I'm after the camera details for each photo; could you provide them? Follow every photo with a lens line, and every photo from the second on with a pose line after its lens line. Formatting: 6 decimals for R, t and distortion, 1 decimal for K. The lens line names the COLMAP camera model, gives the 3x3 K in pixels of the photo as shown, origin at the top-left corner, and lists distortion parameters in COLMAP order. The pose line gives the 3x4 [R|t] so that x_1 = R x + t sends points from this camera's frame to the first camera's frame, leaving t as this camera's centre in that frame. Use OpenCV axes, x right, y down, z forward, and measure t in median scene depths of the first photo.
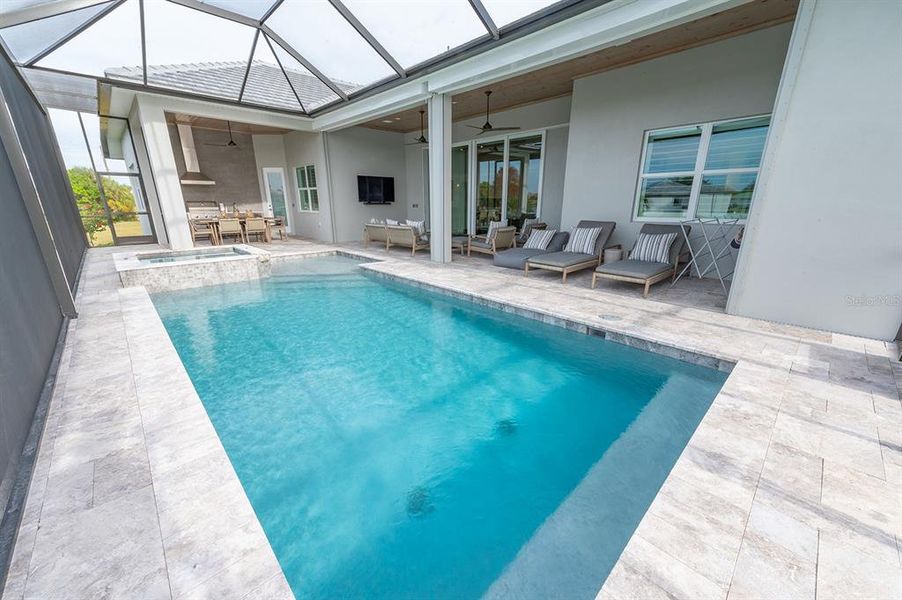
lens RADIAL K [[345.5, 0, 451.0], [0, 345.5, 300.0], [0, 0, 1]] dist [0.027400, 0.000058]
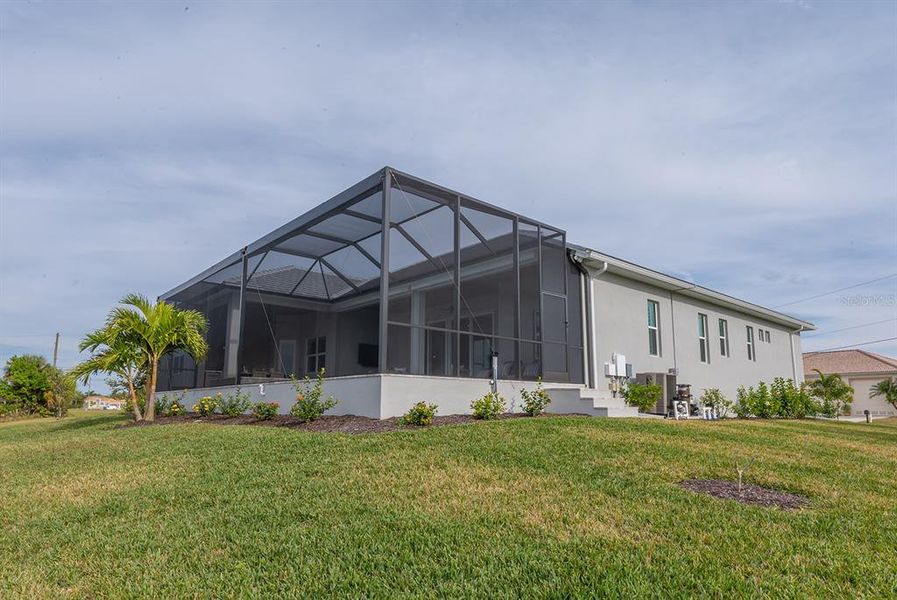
lens RADIAL K [[497.2, 0, 448.5], [0, 497.2, 300.0], [0, 0, 1]] dist [0.000557, 0.000073]
pose [[0.998899, 0.003275, -0.046799, 0.150167], [-0.024557, 0.886481, -0.462113, 0.364973], [0.039973, 0.462754, 0.885585, -0.727355]]
